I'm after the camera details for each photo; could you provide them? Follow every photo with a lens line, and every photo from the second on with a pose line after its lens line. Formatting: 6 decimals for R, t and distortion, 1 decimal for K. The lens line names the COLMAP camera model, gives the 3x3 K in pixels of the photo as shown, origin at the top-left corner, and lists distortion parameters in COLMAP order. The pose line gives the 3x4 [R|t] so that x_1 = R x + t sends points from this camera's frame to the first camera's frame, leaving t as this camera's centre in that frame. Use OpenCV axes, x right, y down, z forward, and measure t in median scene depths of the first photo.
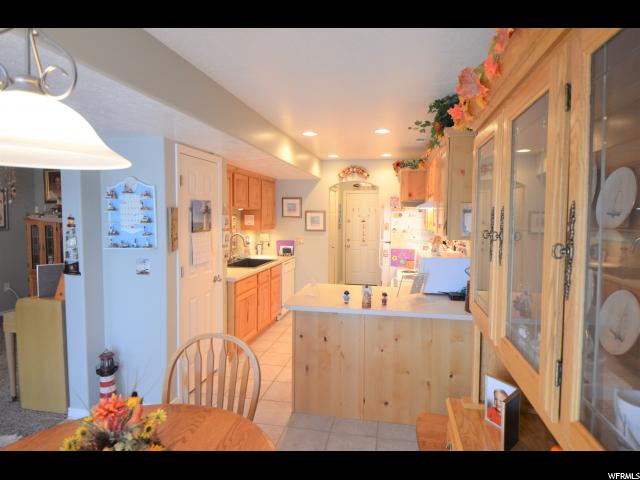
lens RADIAL K [[358.6, 0, 336.2], [0, 358.6, 237.2], [0, 0, 1]] dist [-0.000861, -0.016407]
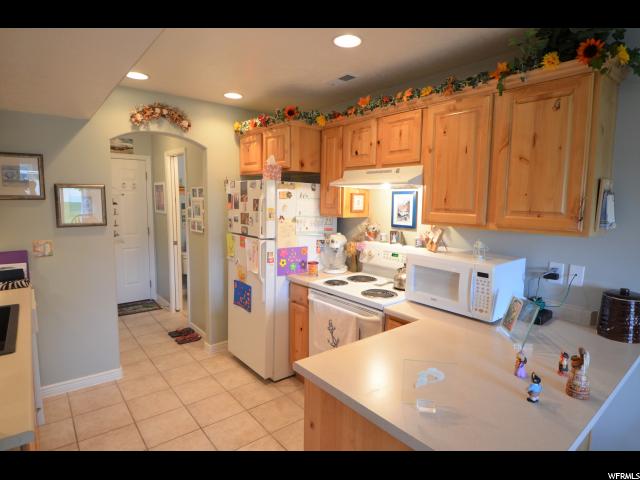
lens RADIAL K [[358.6, 0, 333.2], [0, 358.6, 242.4], [0, 0, 1]] dist [-0.000861, -0.016407]
pose [[0.636500, -0.092188, 0.765748, -0.224817], [0.039749, 0.995432, 0.086800, -0.025151], [-0.770252, -0.024810, 0.637257, 0.445052]]
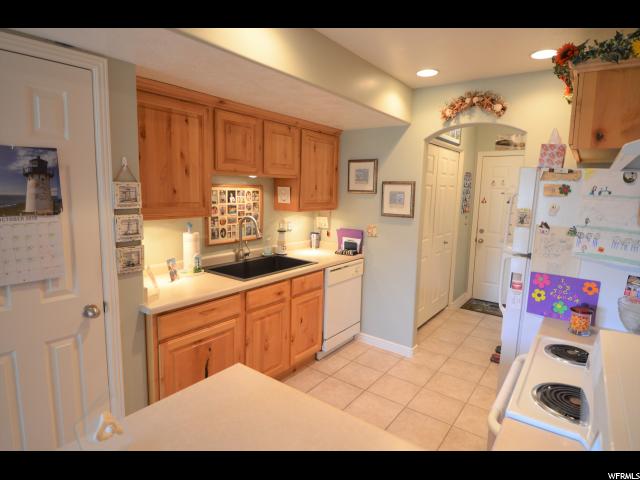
lens RADIAL K [[358.6, 0, 322.7], [0, 358.6, 236.6], [0, 0, 1]] dist [-0.000861, -0.016407]
pose [[0.888462, 0.074892, -0.452799, 0.104377], [-0.046372, 0.996196, 0.073780, -0.023251], [0.456602, -0.044554, 0.888555, 0.445860]]
